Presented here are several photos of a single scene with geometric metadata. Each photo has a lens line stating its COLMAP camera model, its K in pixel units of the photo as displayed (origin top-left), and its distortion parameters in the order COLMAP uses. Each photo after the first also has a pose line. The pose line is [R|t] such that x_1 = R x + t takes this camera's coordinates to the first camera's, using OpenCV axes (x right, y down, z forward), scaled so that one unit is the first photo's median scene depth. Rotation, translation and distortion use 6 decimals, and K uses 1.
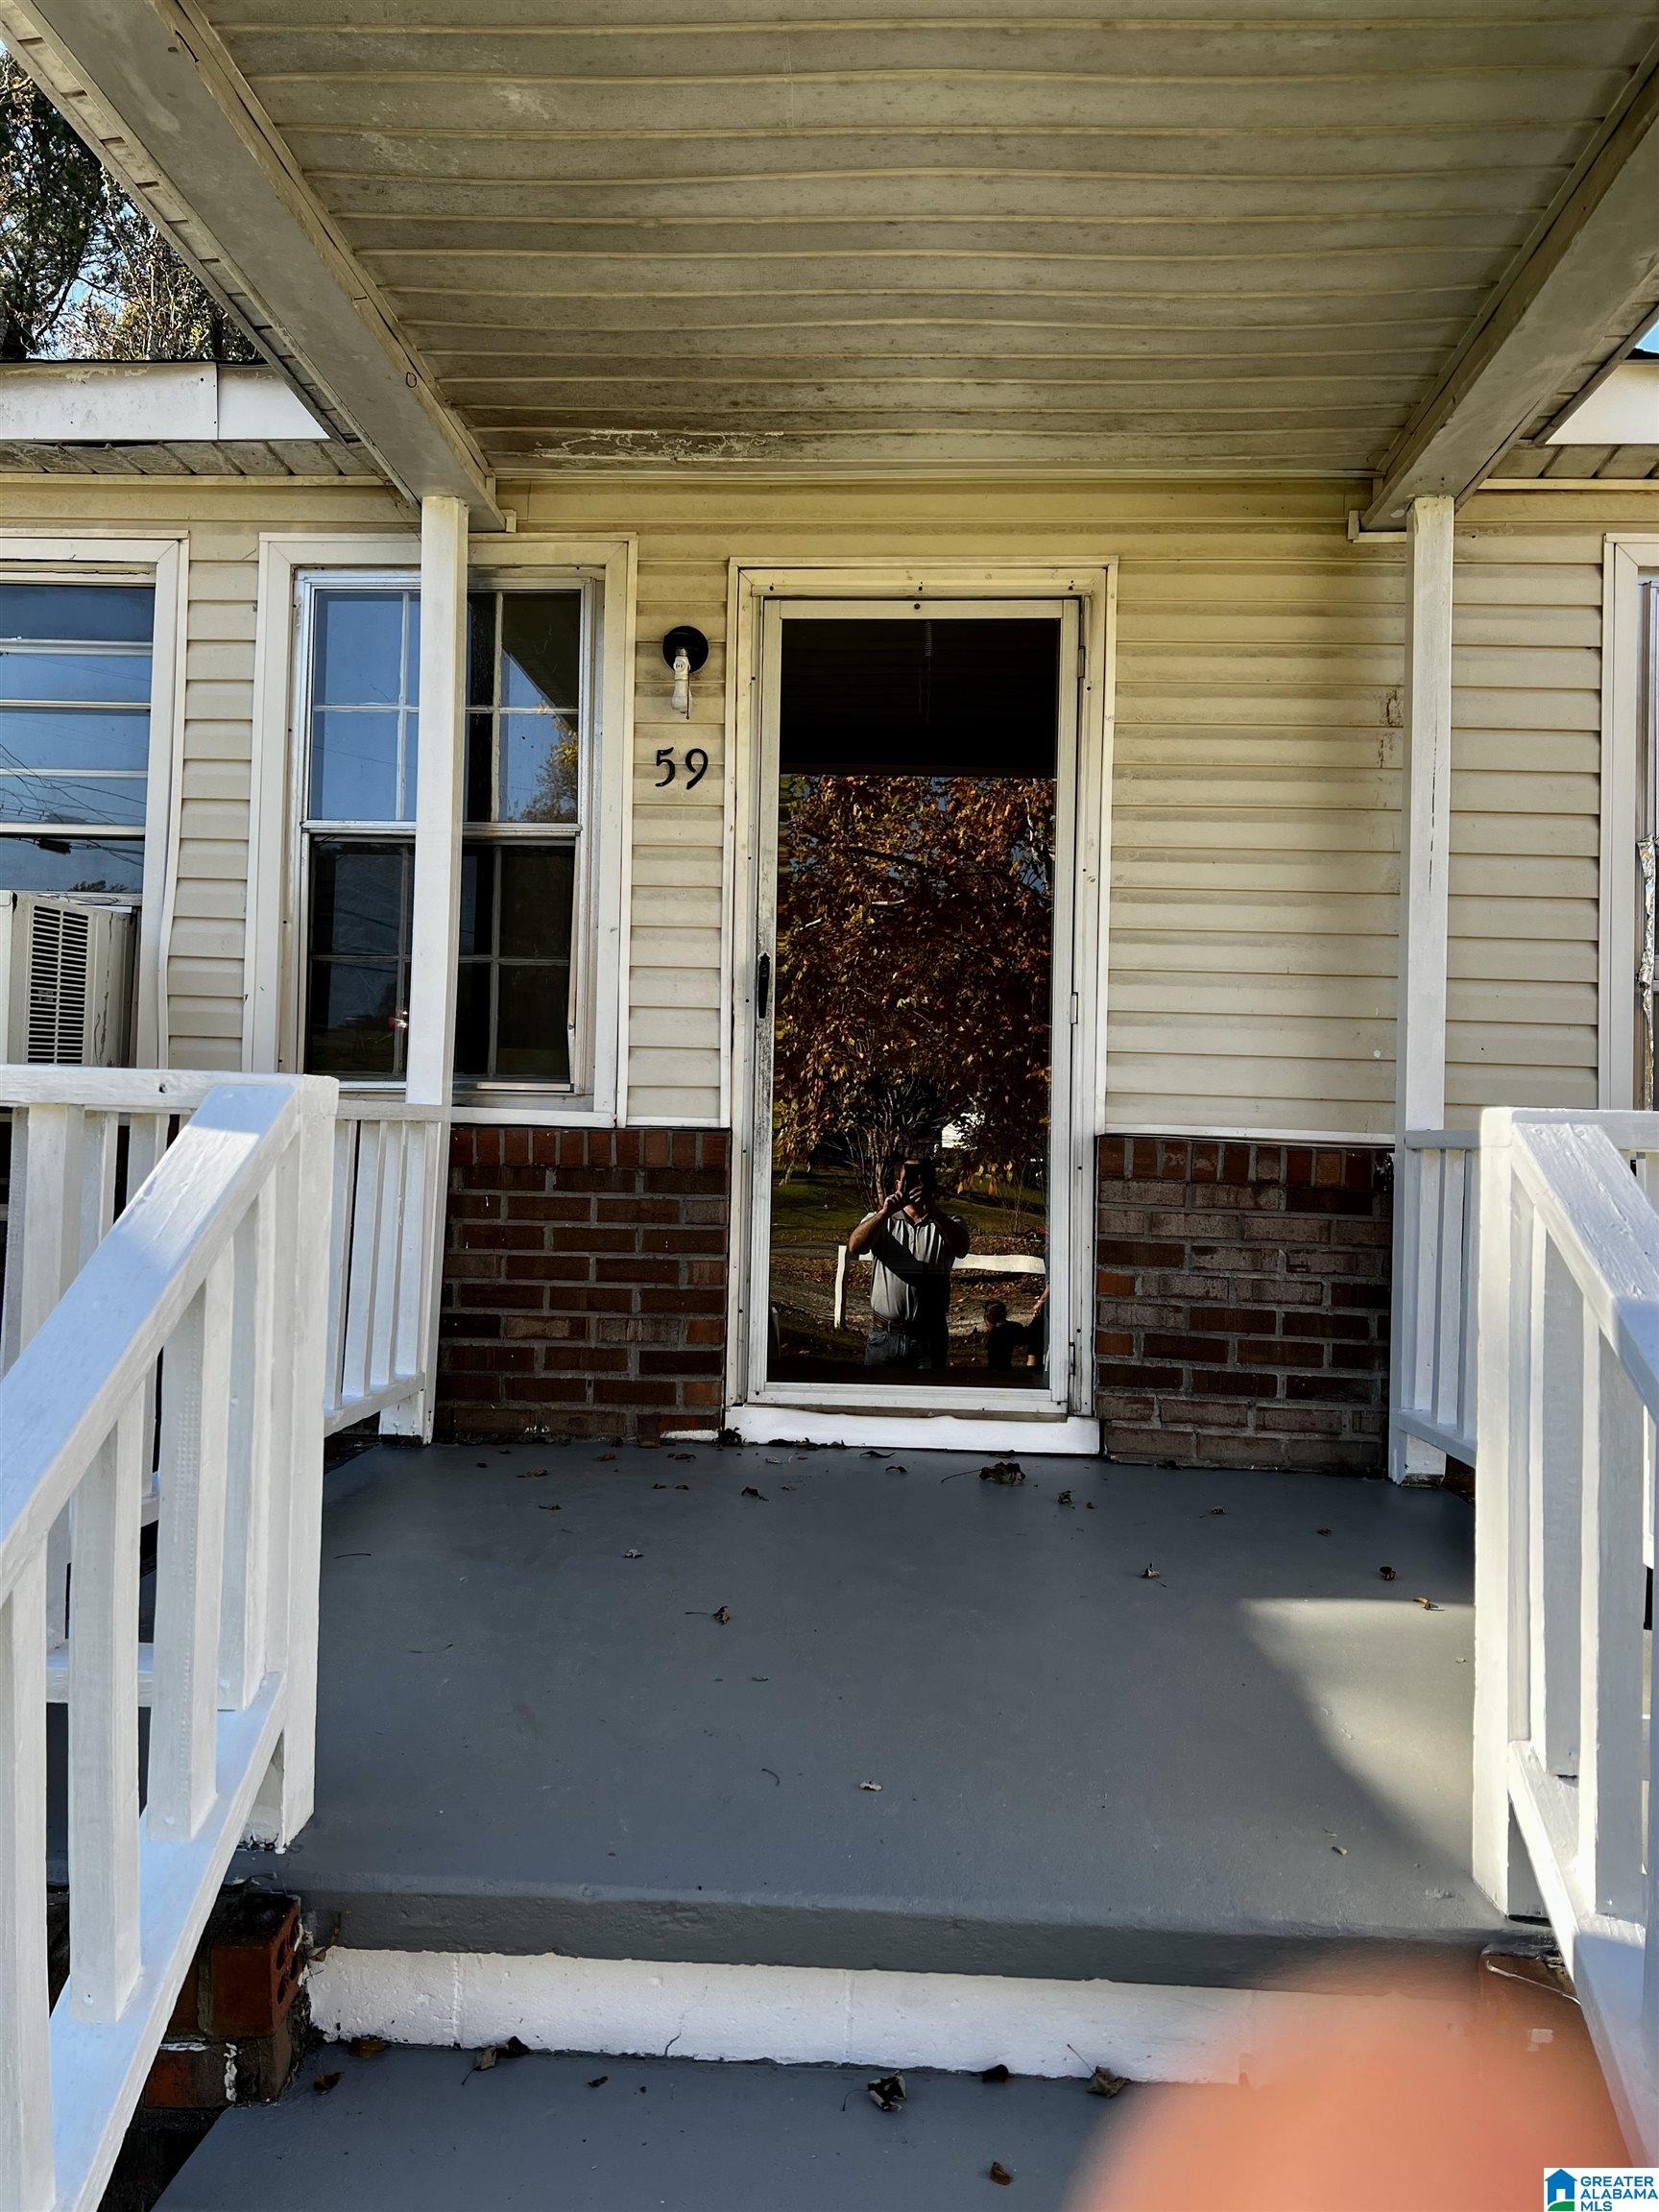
lens RADIAL K [[1658.3, 0, 829.5], [0, 1658.3, 1106.0], [0, 0, 1]] dist [0.096770, -0.113536]
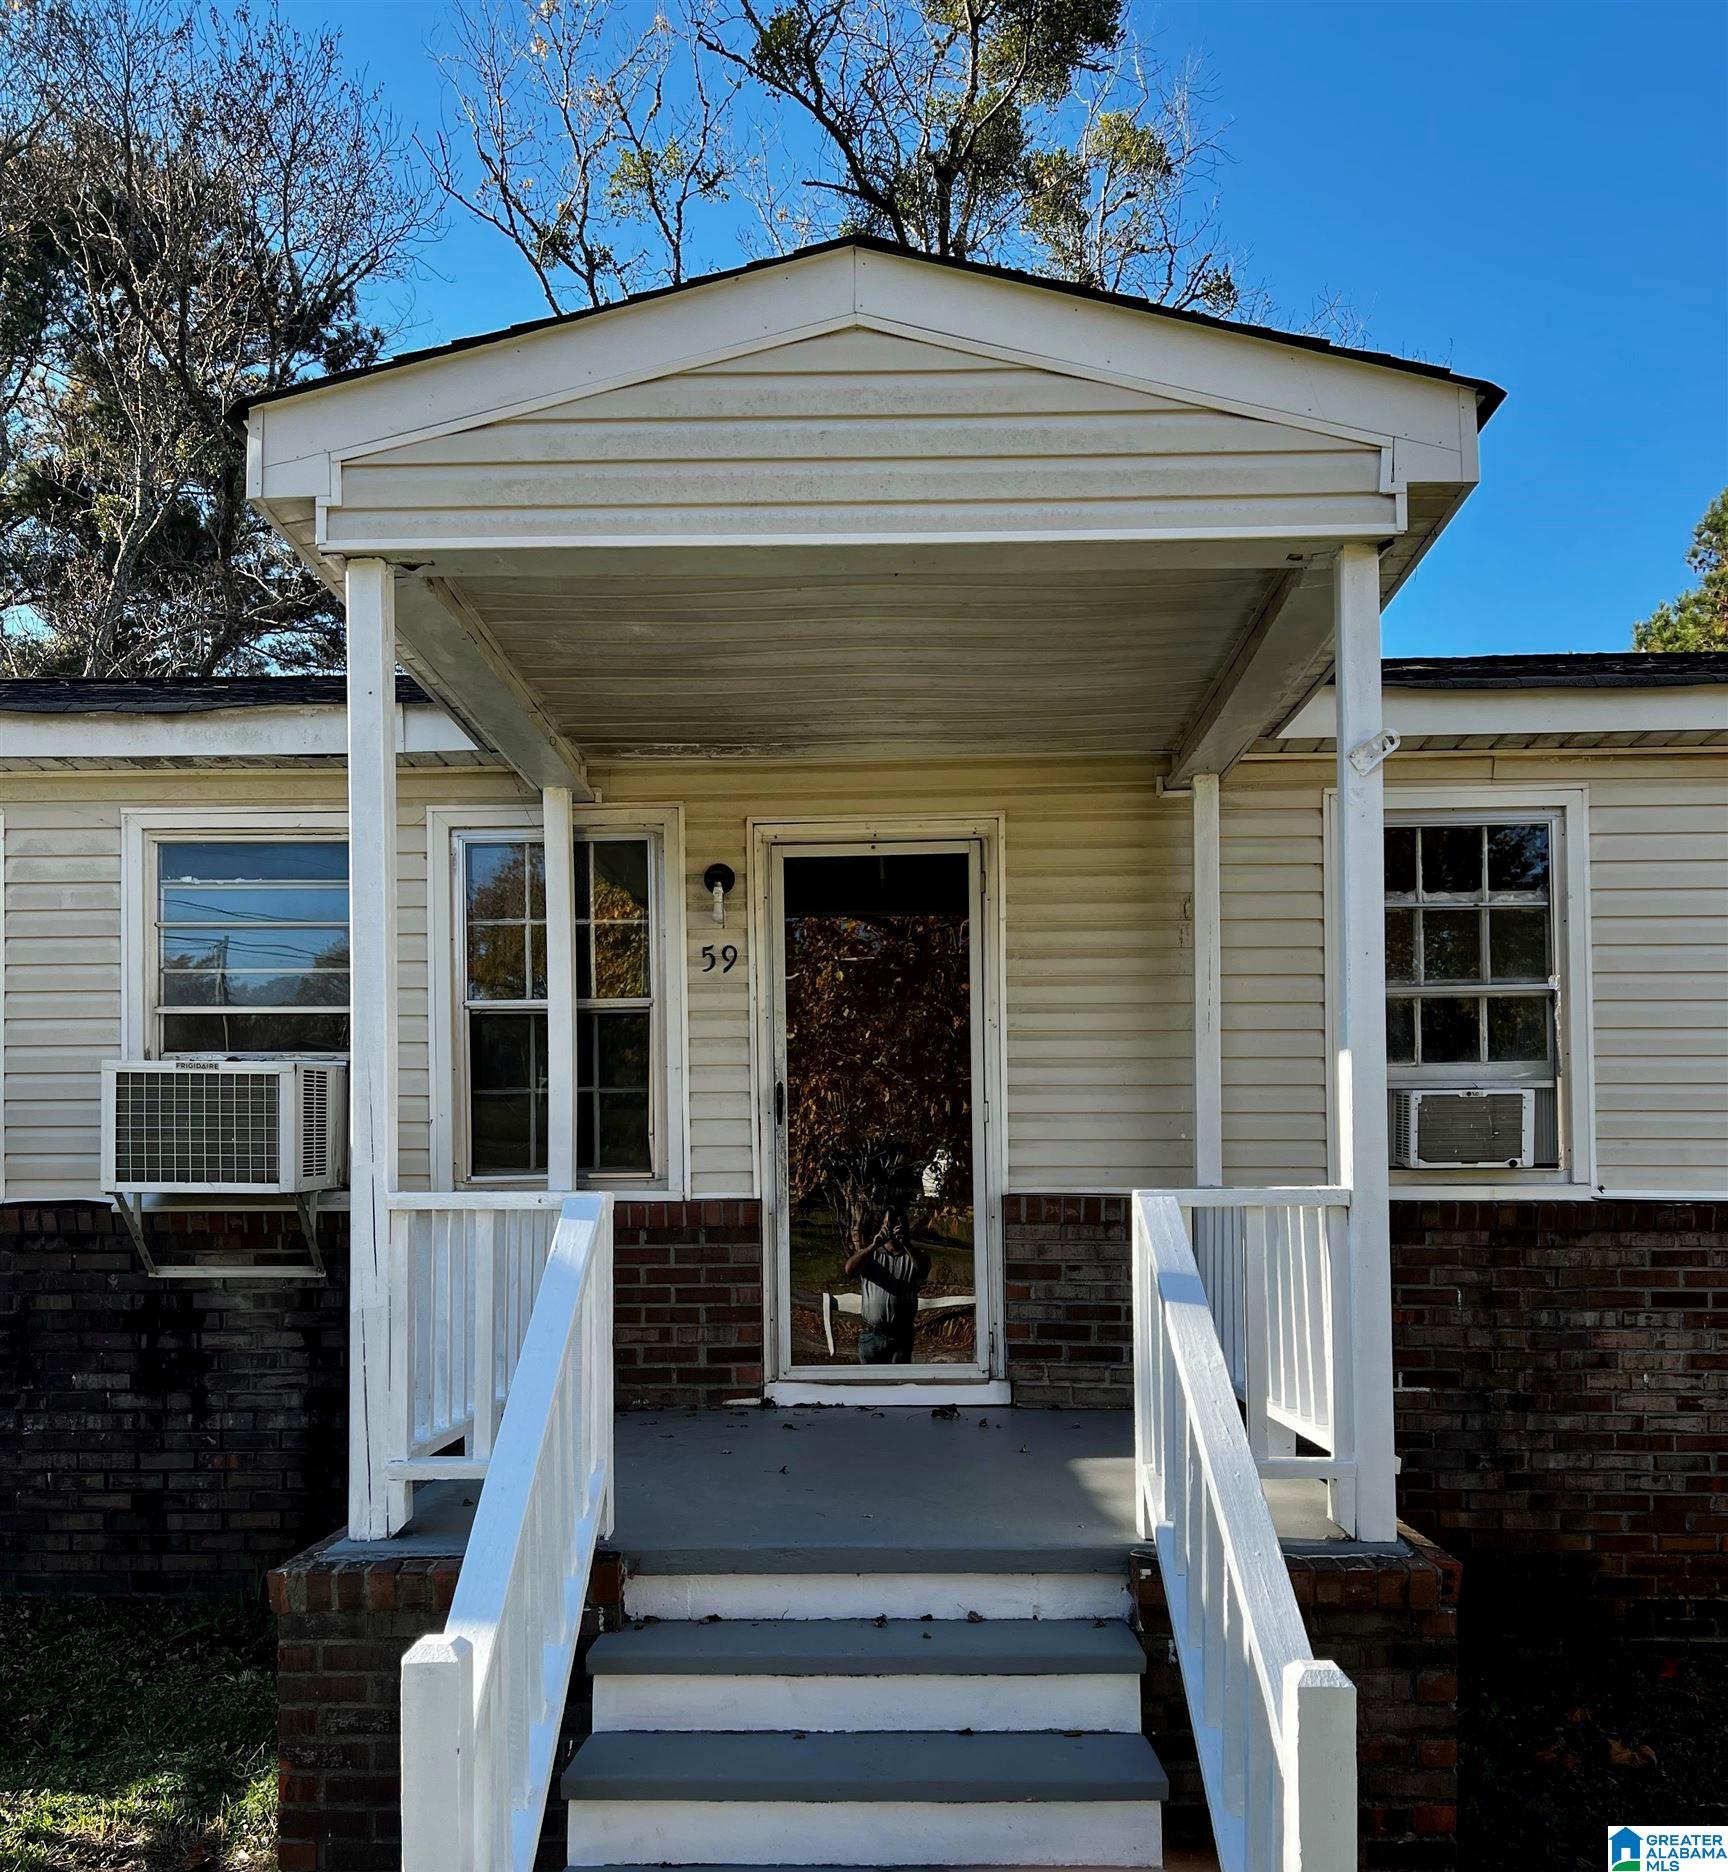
lens RADIAL K [[1717.3, 0, 858.2], [0, 1717.3, 1186.5], [0, 0, 1]] dist [0.137241, 0.001176]
pose [[0.998929, -0.033883, 0.031514, -0.020642], [0.033196, 0.999205, 0.022061, -0.029235], [-0.032236, -0.020991, 0.999260, -0.562425]]
